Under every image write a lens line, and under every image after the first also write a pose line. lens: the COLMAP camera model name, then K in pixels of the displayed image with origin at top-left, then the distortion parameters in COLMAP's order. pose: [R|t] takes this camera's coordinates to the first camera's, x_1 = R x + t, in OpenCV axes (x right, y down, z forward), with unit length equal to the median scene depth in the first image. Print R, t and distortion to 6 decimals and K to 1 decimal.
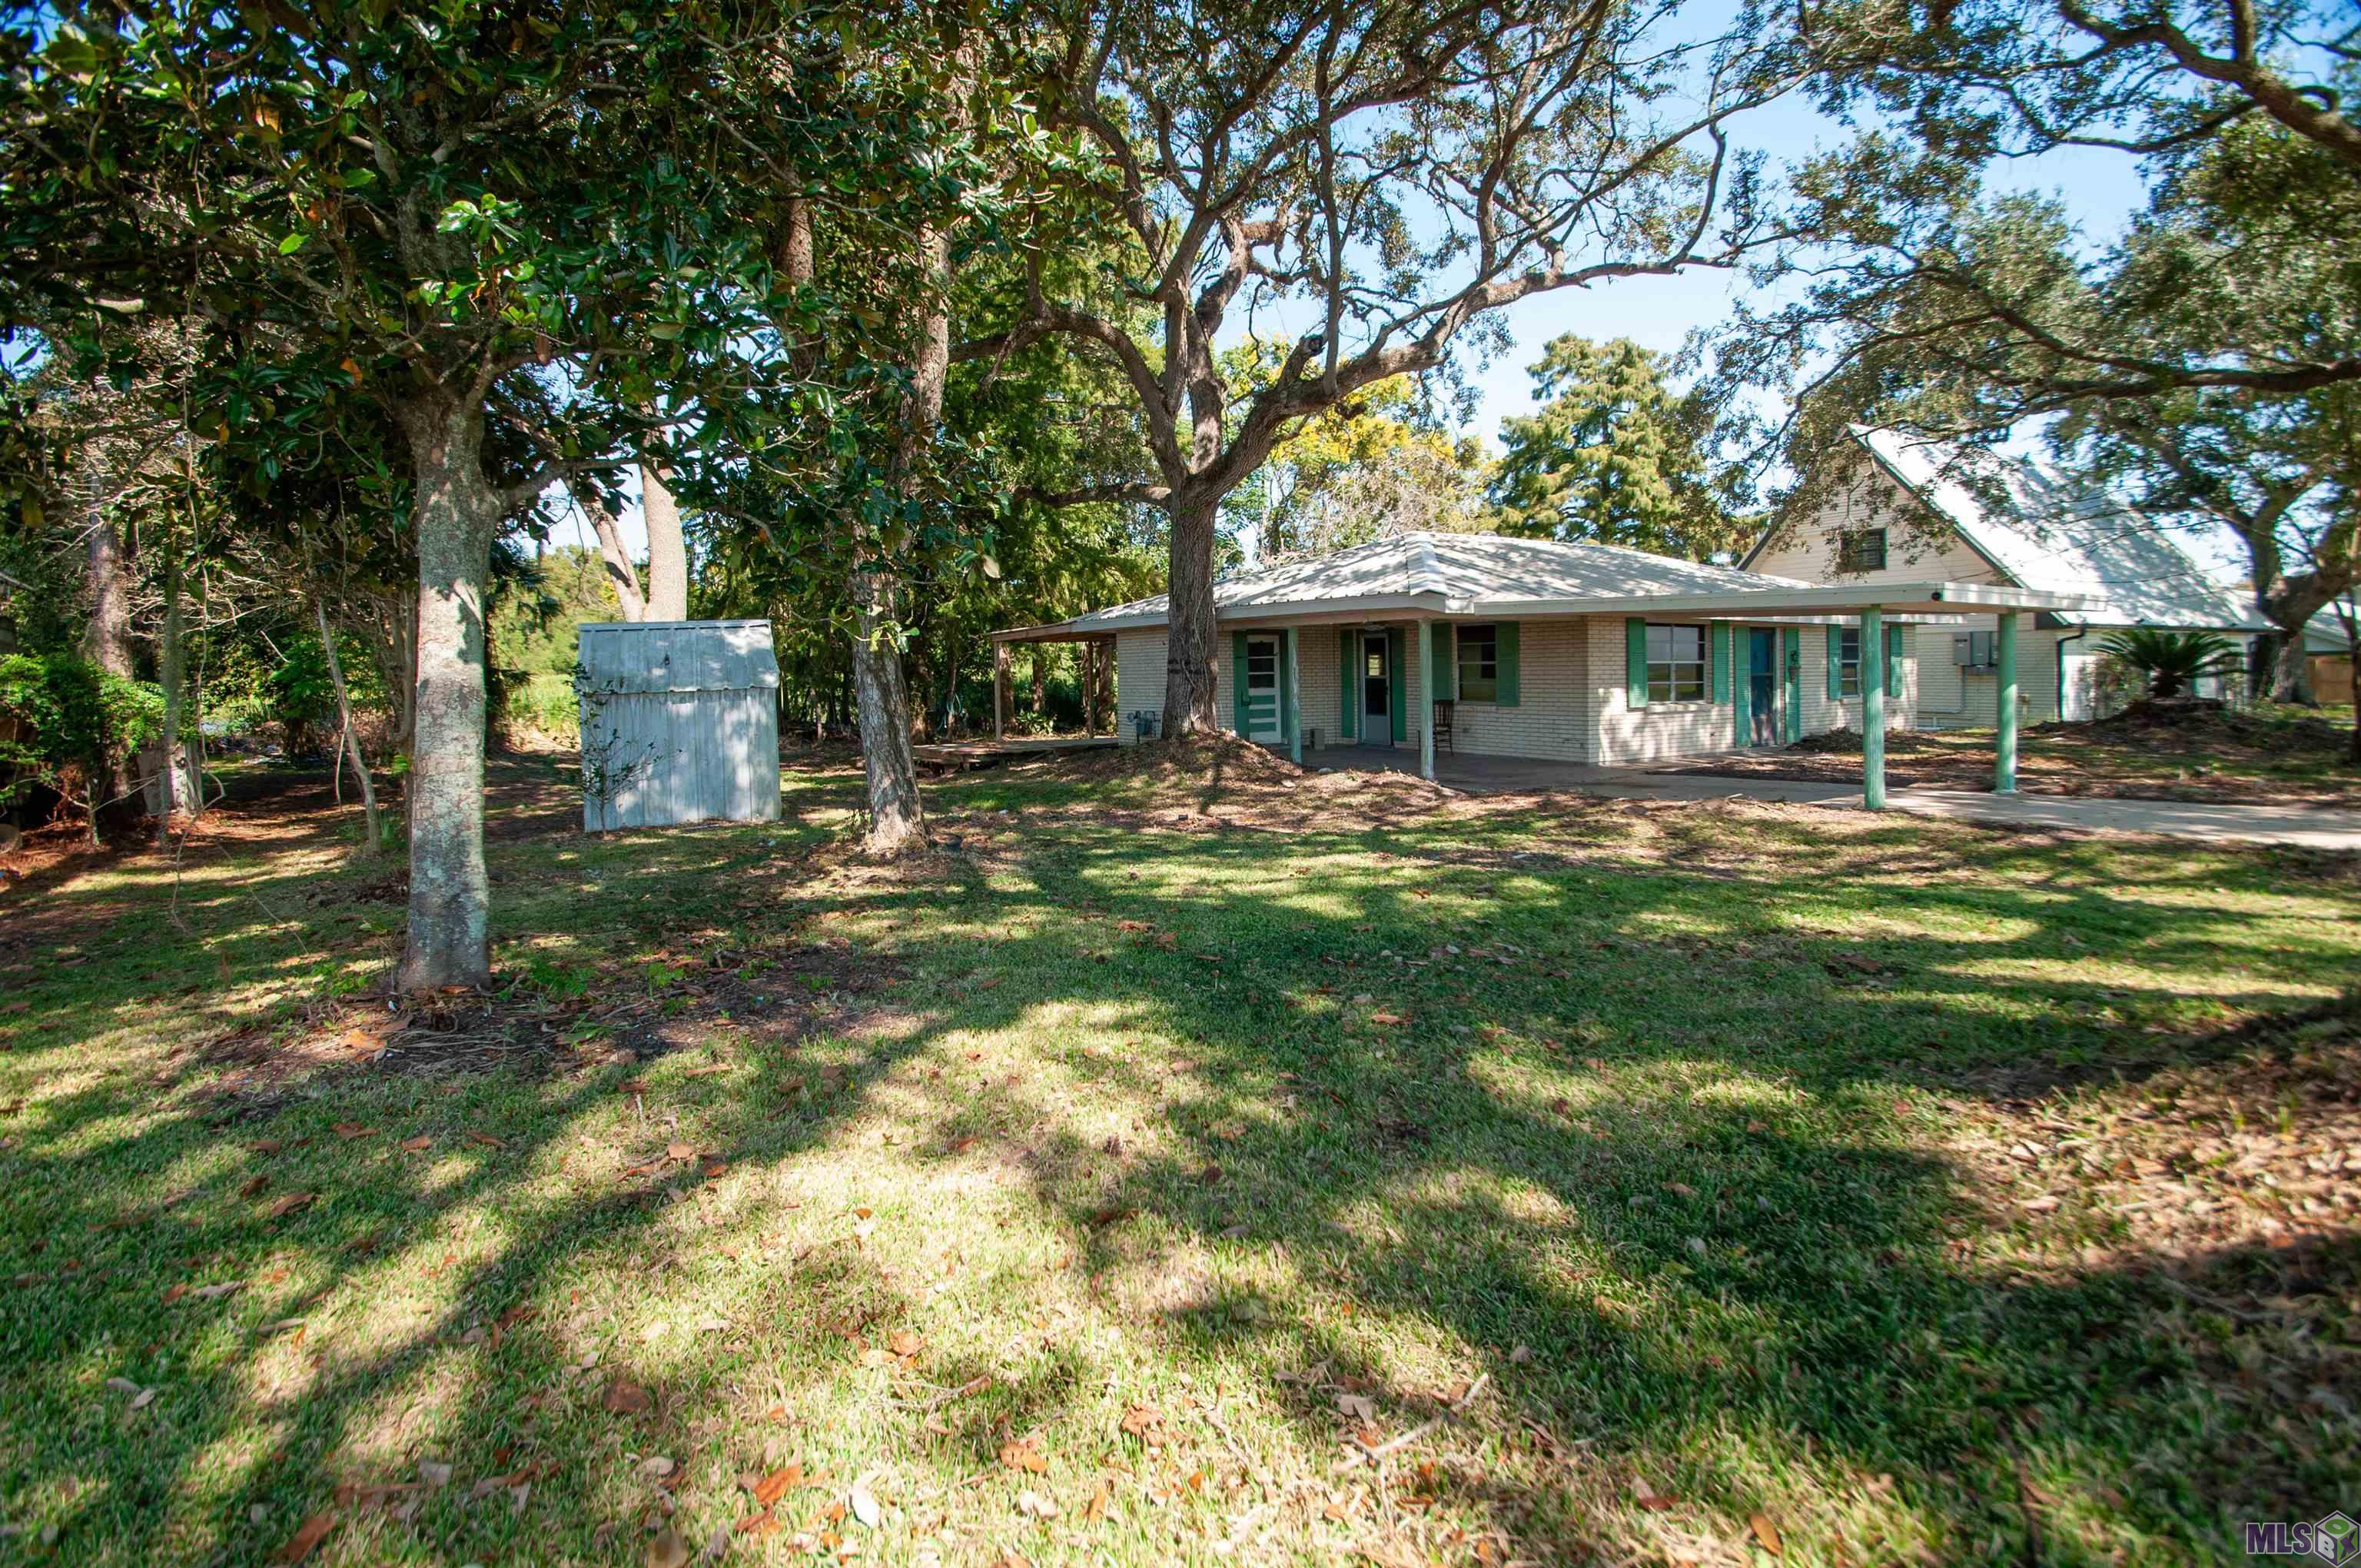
lens RADIAL K [[1139.0, 0, 1182.3], [0, 1139.0, 709.4], [0, 0, 1]] dist [0.000932, 0.000421]
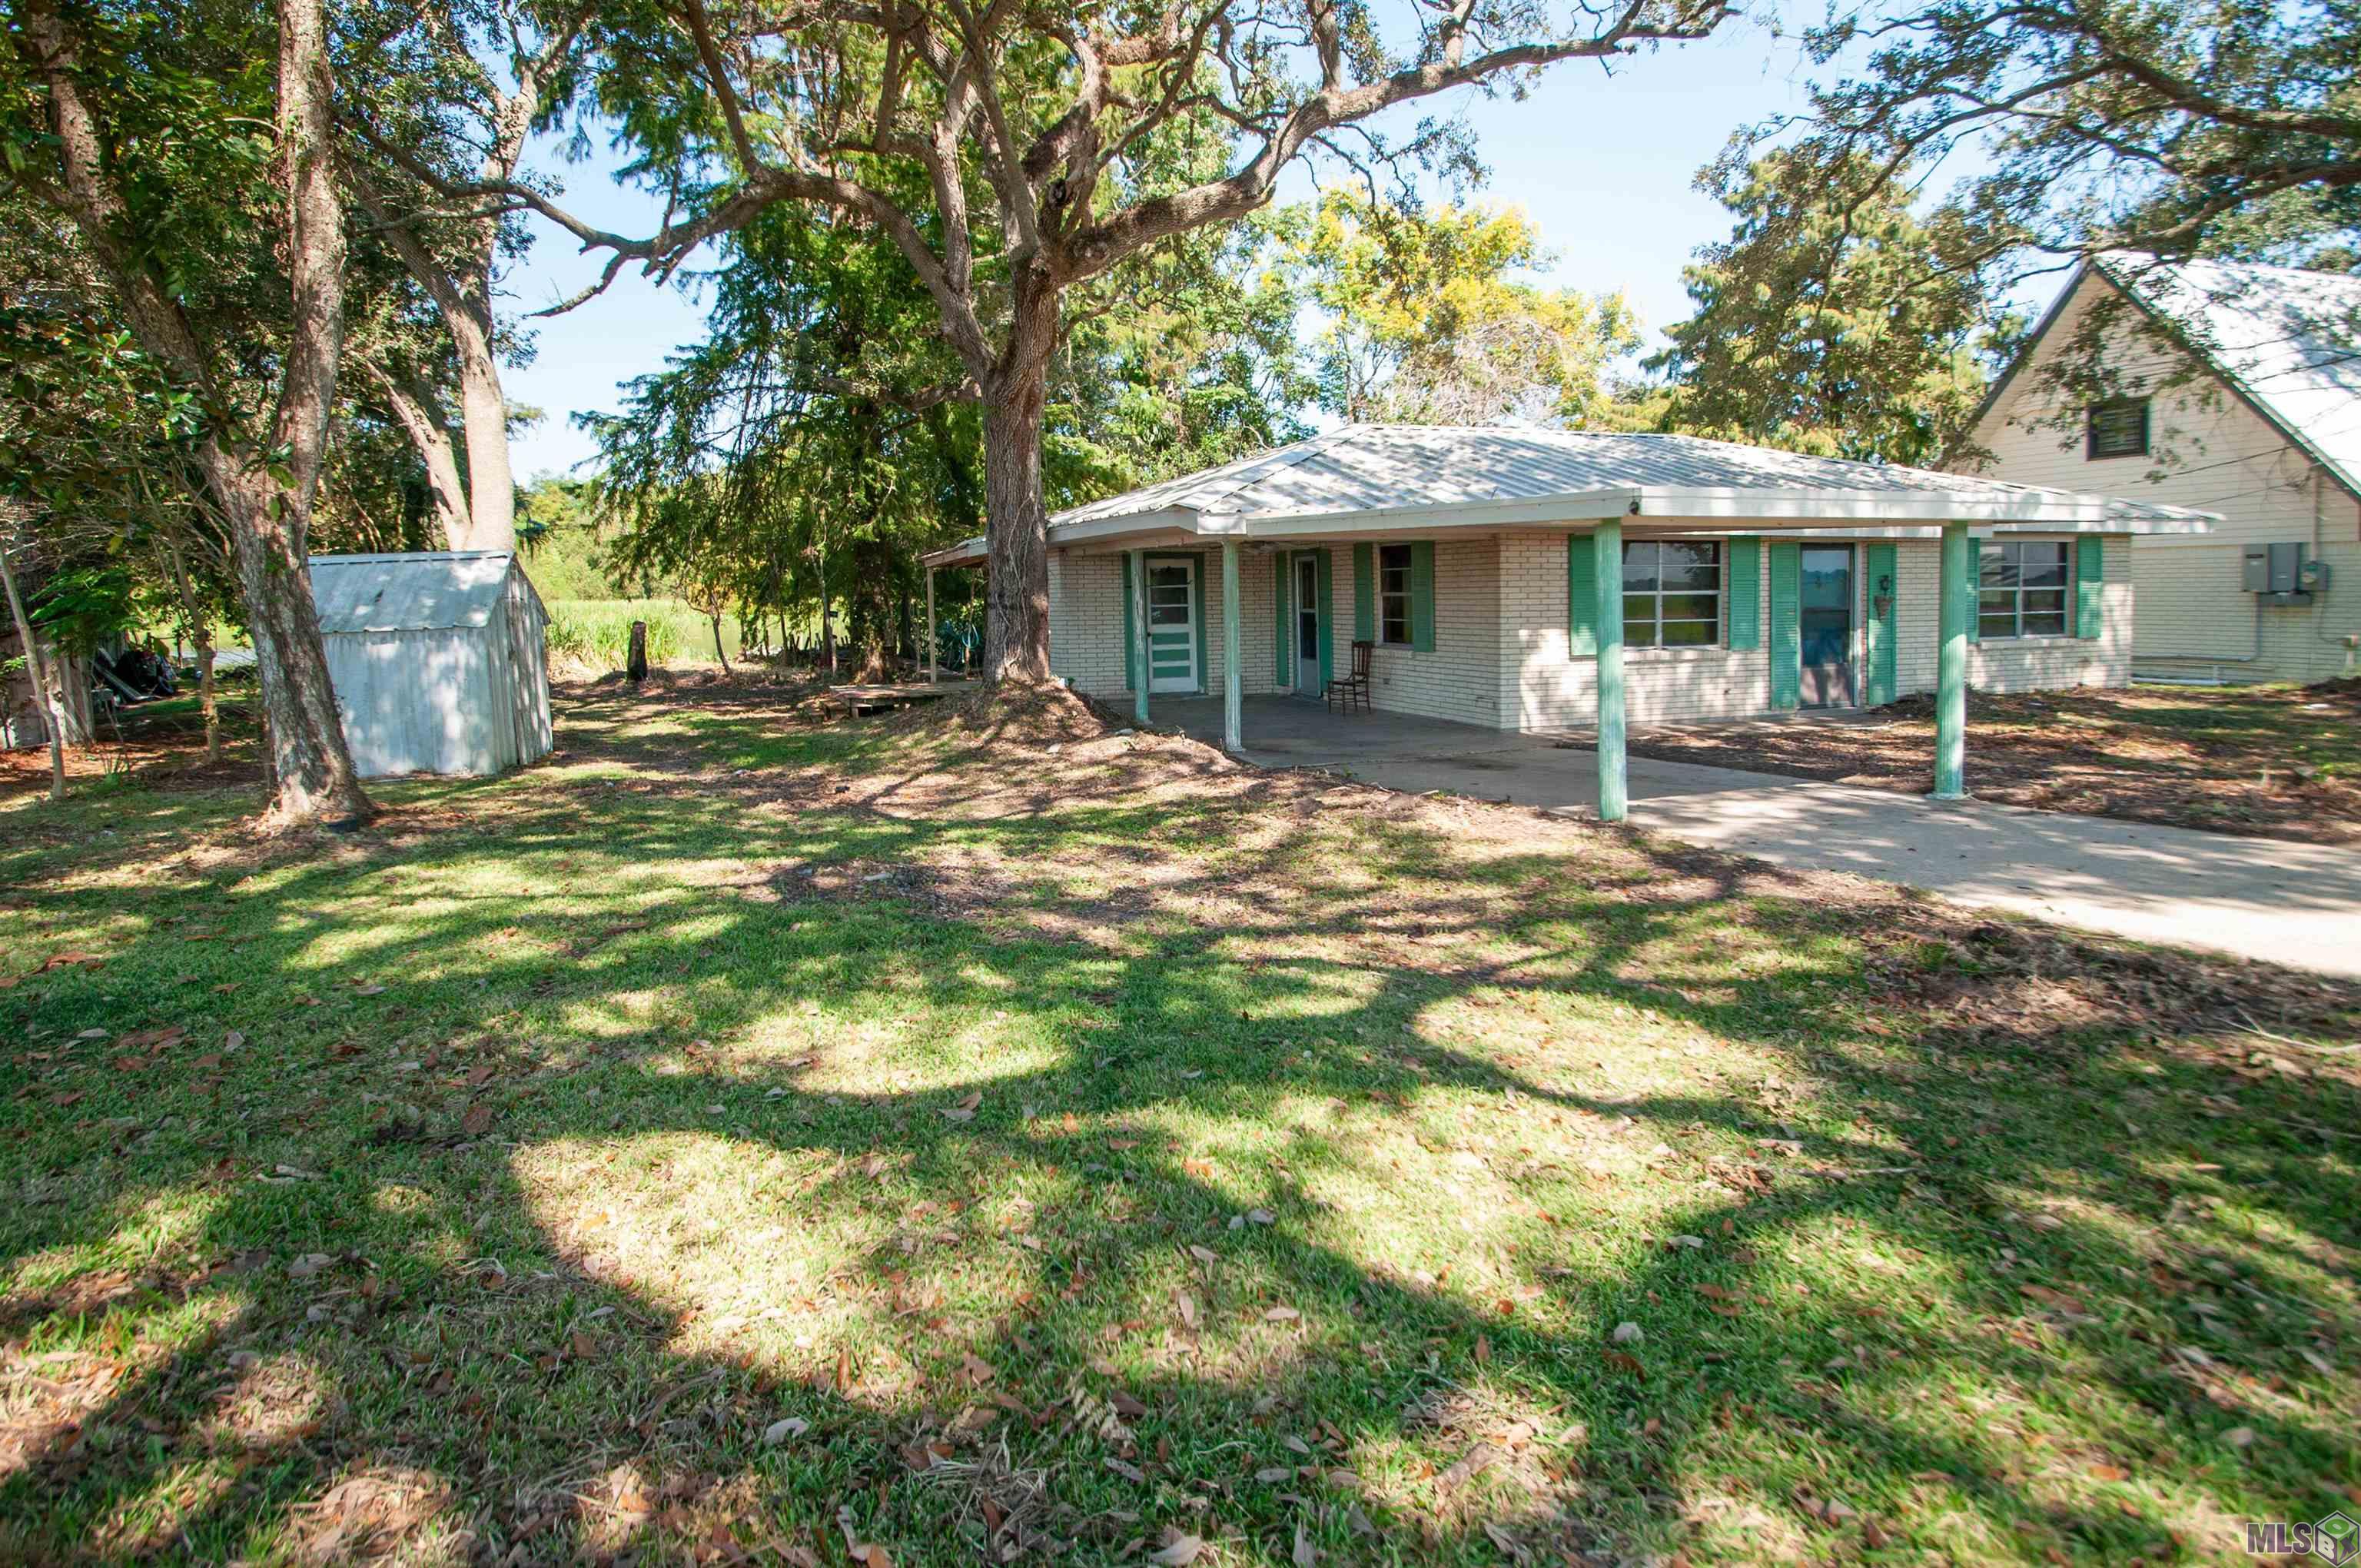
lens RADIAL K [[1289.9, 0, 1177.9], [0, 1289.9, 678.4], [0, 0, 1]] dist [-0.002710, -0.000835]
pose [[0.969250, 0.014619, -0.245645, 0.342871], [-0.005881, 0.999325, 0.036268, -0.015251], [0.246010, -0.033708, 0.968681, 0.122755]]
